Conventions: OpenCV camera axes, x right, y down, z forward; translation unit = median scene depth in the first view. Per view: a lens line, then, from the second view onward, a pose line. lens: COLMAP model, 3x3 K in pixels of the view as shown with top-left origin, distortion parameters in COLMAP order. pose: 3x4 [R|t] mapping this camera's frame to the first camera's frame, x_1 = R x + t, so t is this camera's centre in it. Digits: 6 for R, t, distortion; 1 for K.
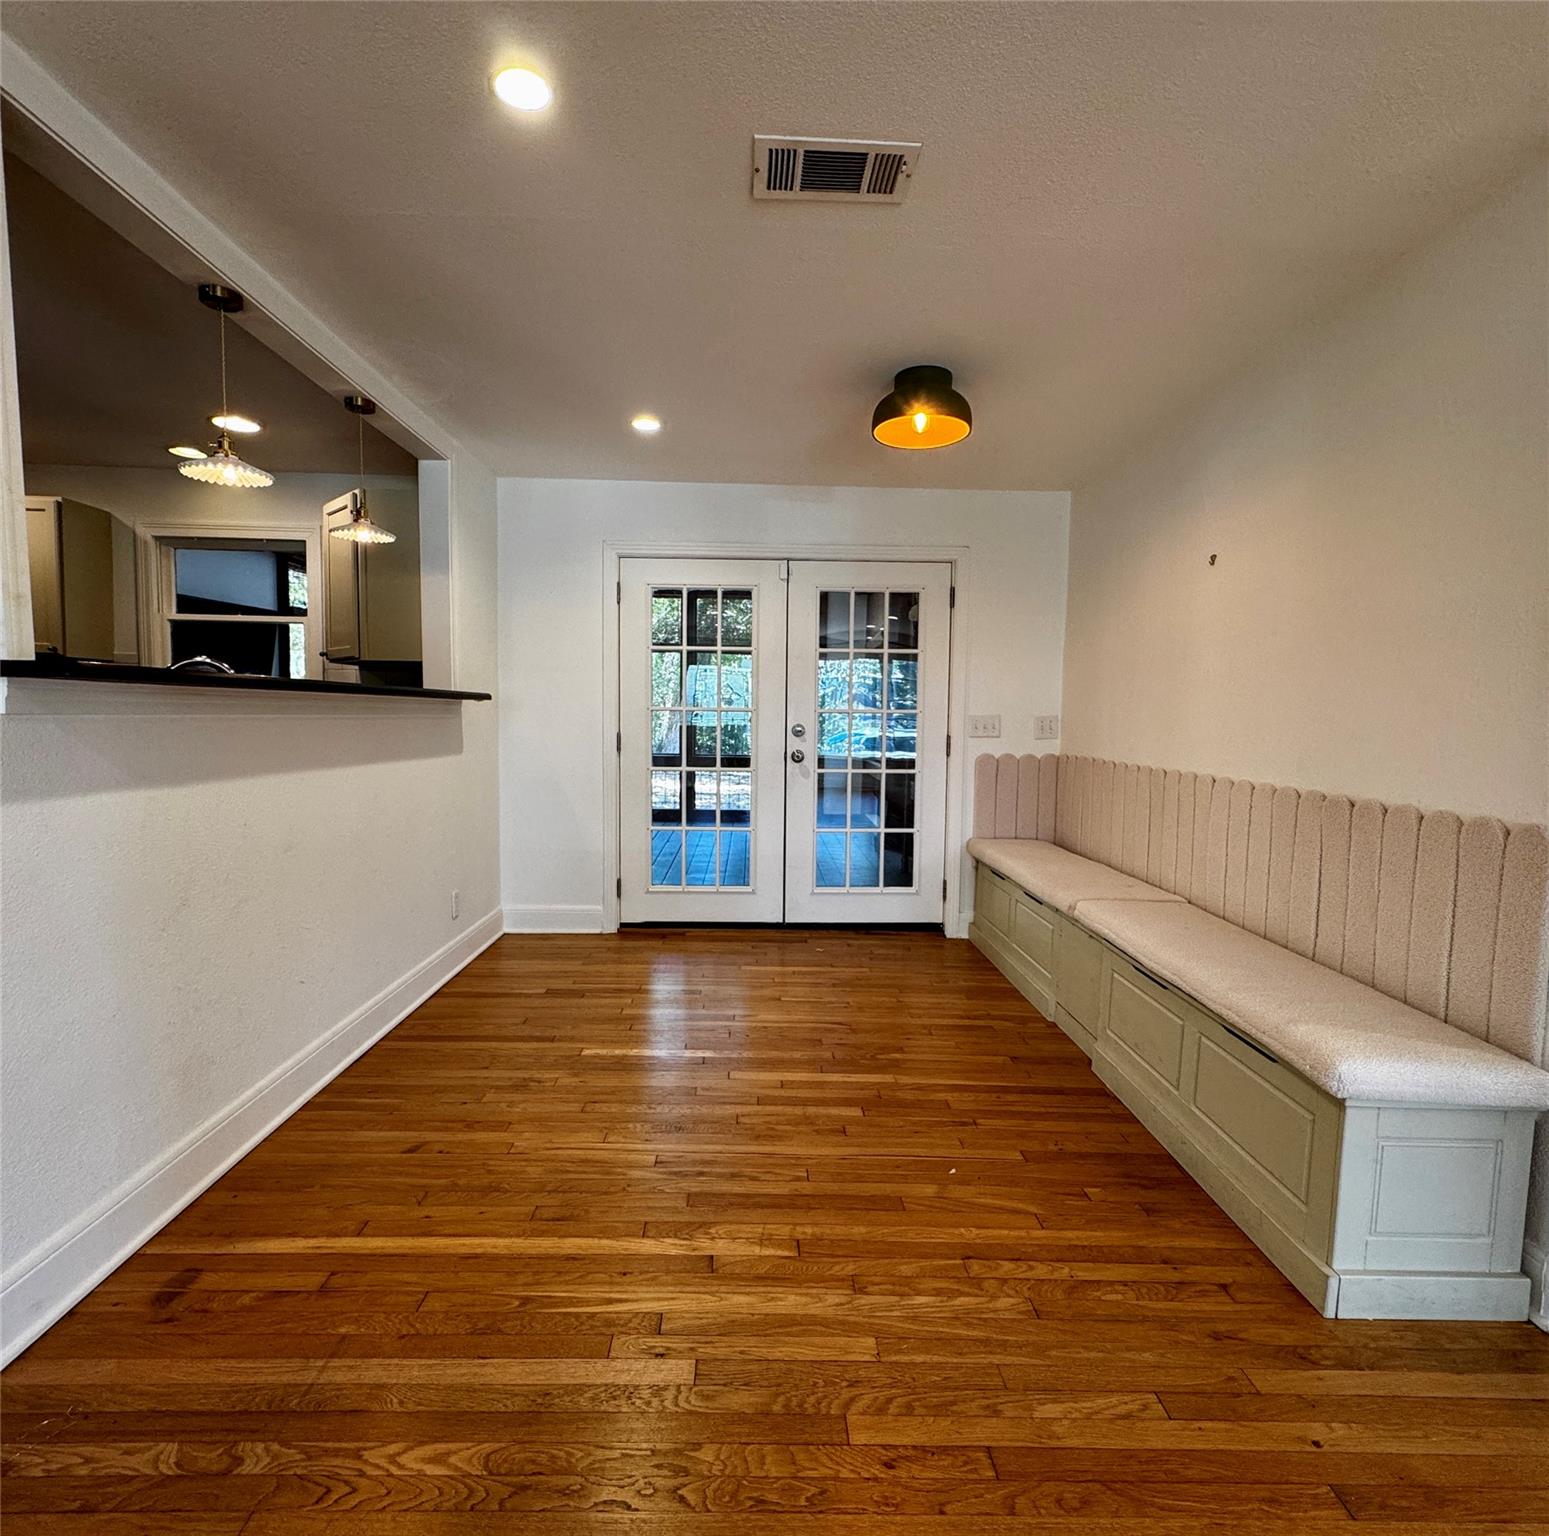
lens RADIAL K [[812.0, 0, 774.5], [0, 812.0, 768.0], [0, 0, 1]] dist [0.001499, 0.000090]
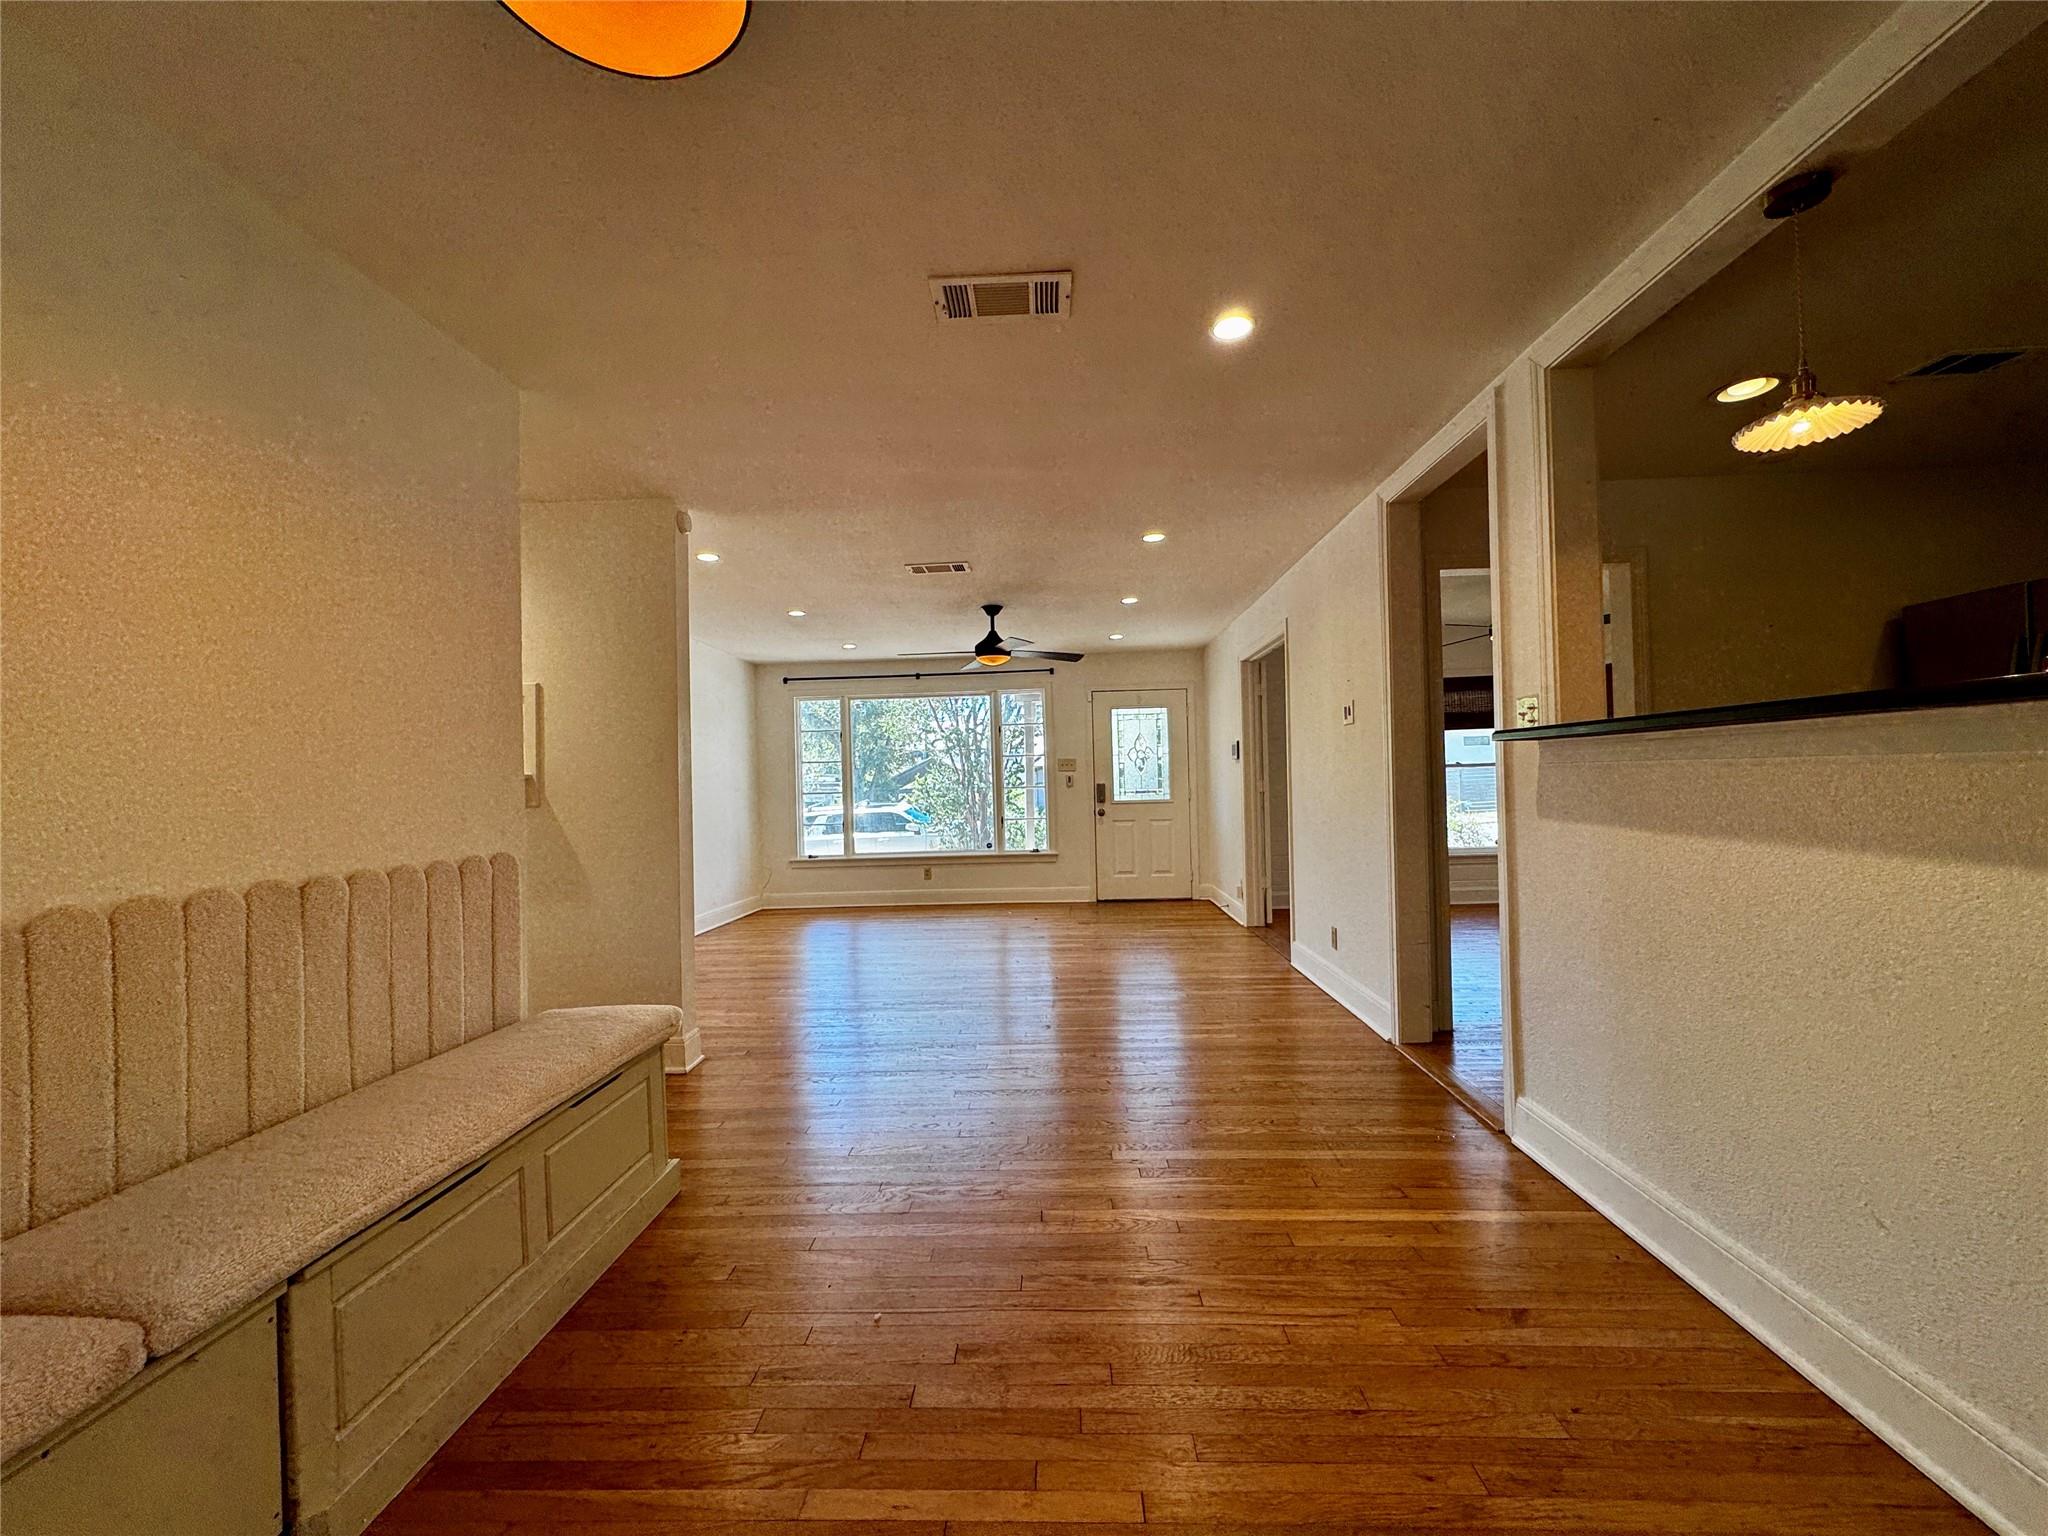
lens RADIAL K [[837.4, 0, 1024.0], [0, 837.4, 768.0], [0, 0, 1]] dist [0.000037, -0.000574]
pose [[-0.997436, 0.008564, 0.071053, -0.031799], [0.012266, 0.998581, 0.051827, -0.109112], [-0.070508, 0.052566, -0.996125, 1.893792]]
